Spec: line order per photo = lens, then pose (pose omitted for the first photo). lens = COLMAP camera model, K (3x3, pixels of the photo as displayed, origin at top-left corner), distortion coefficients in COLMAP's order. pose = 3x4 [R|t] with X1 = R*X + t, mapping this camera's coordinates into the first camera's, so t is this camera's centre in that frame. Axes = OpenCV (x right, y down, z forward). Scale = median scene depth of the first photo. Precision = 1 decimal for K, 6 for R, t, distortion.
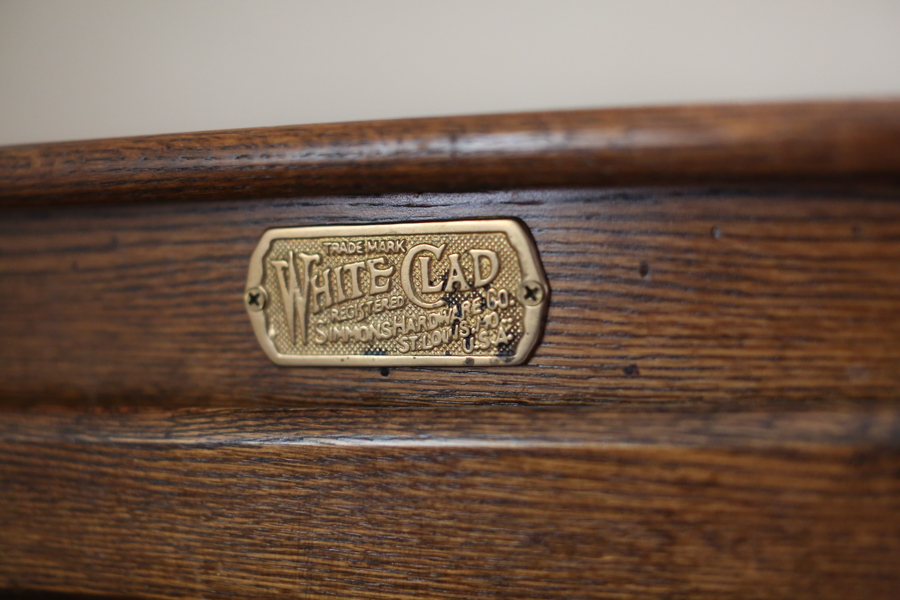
lens RADIAL K [[1307.3, 0, 450.0], [0, 1307.3, 300.0], [0, 0, 1]] dist [-0.191840, 0.179306]
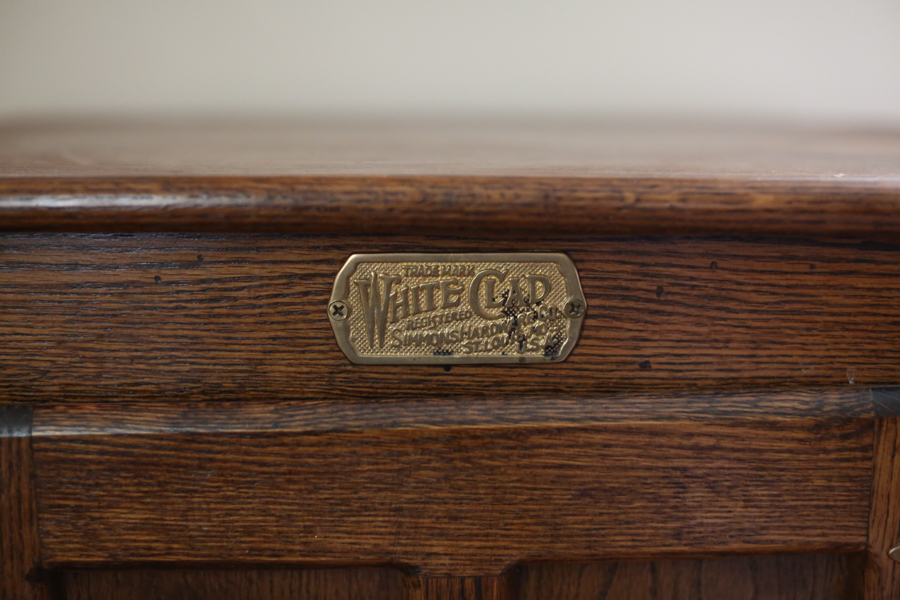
lens RADIAL K [[1307.3, 0, 450.0], [0, 1307.3, 300.0], [0, 0, 1]] dist [-0.191840, 0.179306]
pose [[0.942577, -0.009999, 0.333838, -0.491000], [-0.009967, 0.998264, 0.058043, -0.087973], [-0.333839, -0.058038, 0.940842, -0.196114]]
